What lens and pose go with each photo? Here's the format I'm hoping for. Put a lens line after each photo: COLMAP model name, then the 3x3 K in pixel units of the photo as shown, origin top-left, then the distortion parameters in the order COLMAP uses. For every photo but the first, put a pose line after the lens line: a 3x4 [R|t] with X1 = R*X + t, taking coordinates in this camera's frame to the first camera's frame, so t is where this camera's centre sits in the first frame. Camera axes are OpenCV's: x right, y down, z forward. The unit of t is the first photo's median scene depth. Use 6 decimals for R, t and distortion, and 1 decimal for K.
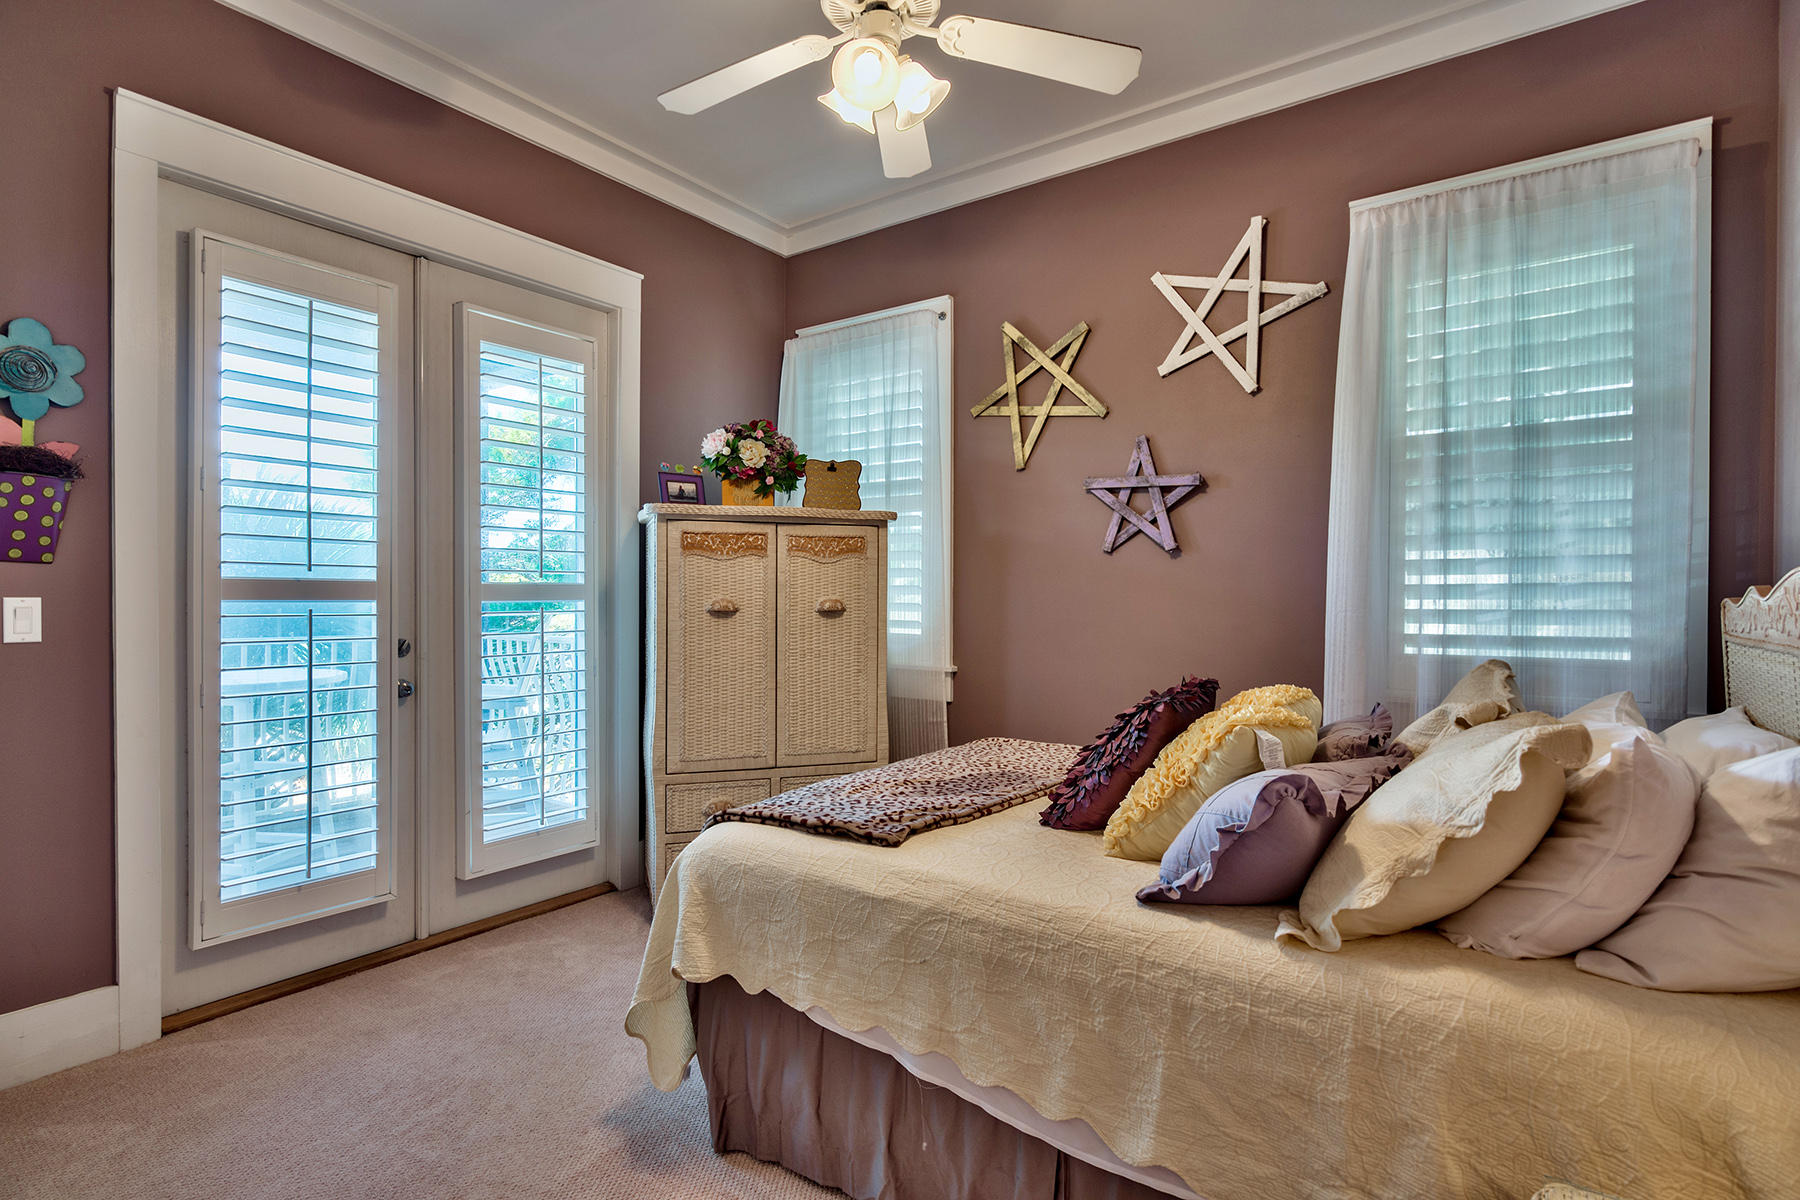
lens RADIAL K [[892.6, 0, 900.0], [0, 892.6, 600.0], [0, 0, 1]] dist [-0.004890, -0.001085]
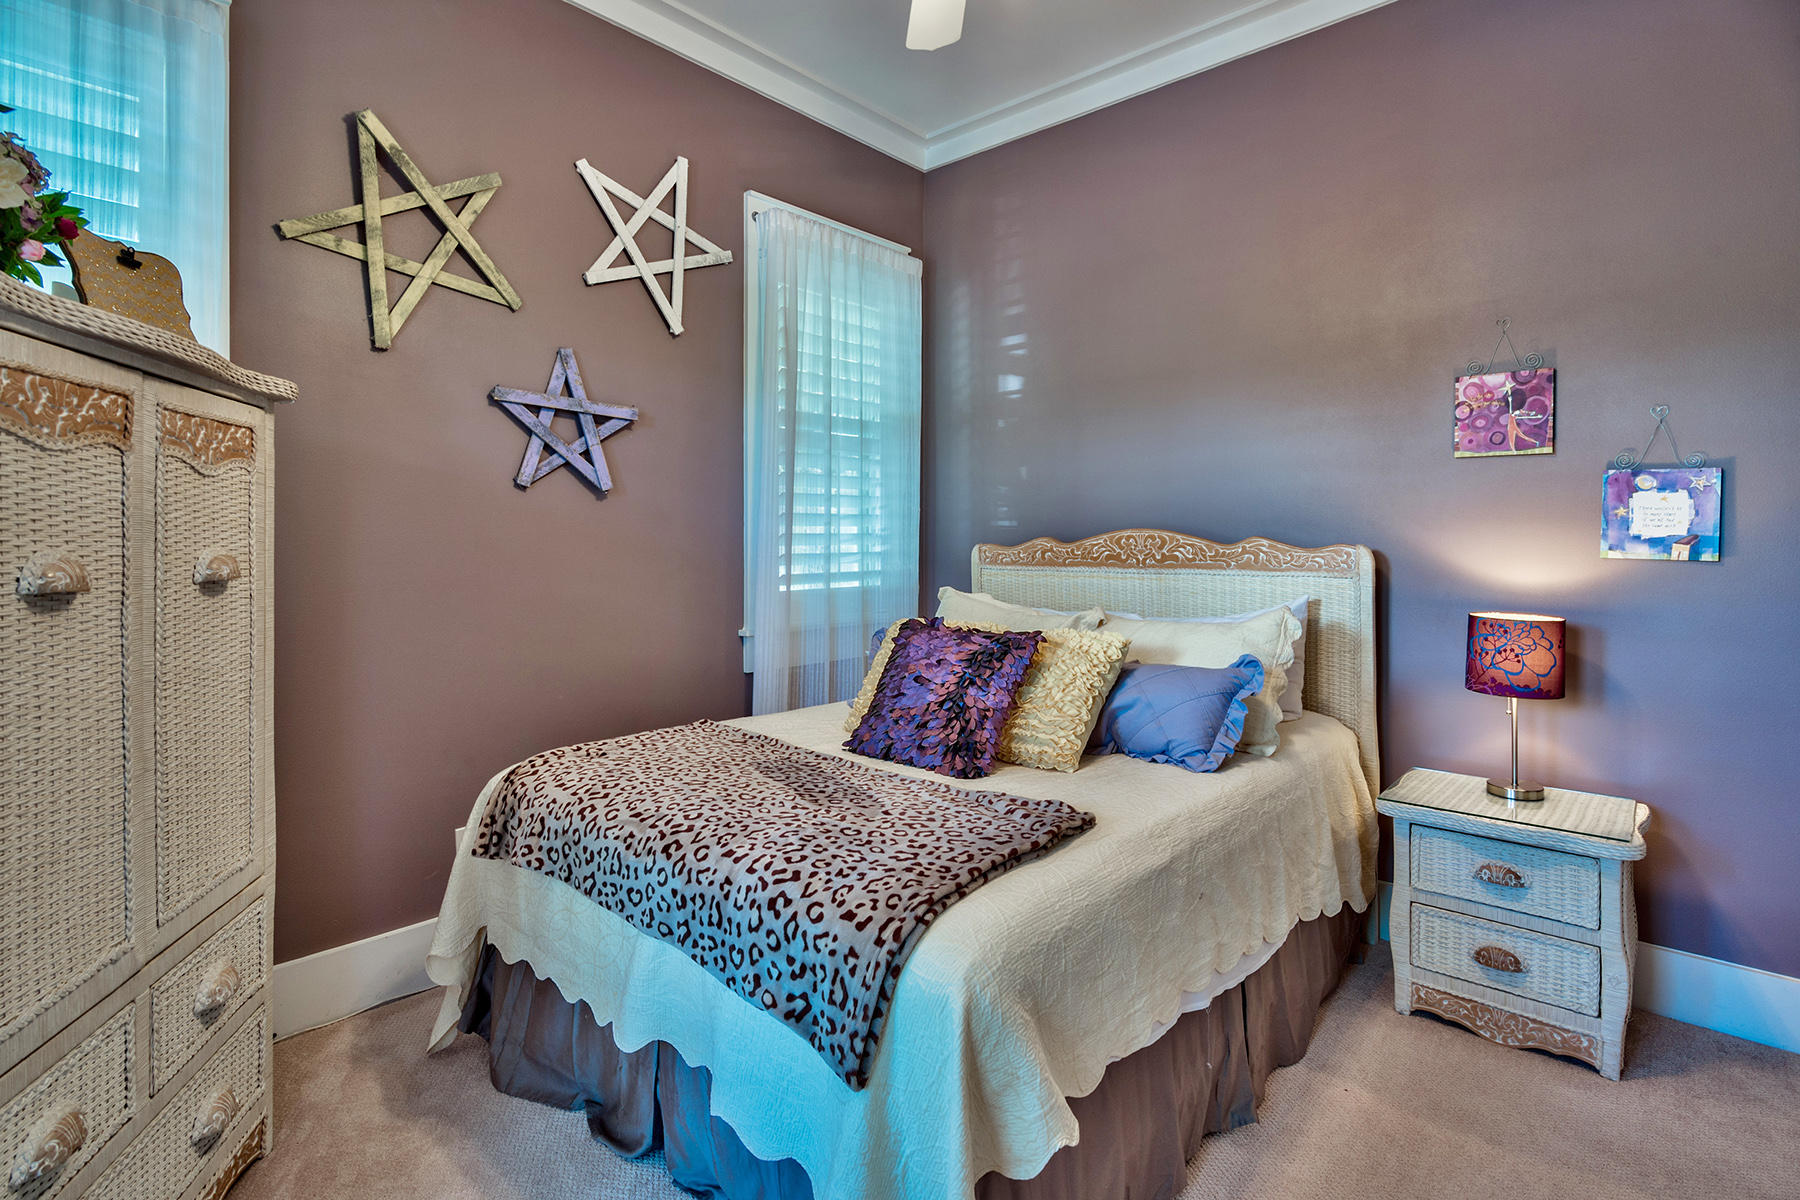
lens RADIAL K [[885.0, 0, 928.2], [0, 885.0, 529.5], [0, 0, 1]] dist [-0.000673, -0.000071]
pose [[0.079307, 0.011847, 0.996780, -0.522307], [0.006596, 0.999901, -0.012409, -0.005399], [-0.996828, 0.007559, 0.079221, 0.621811]]
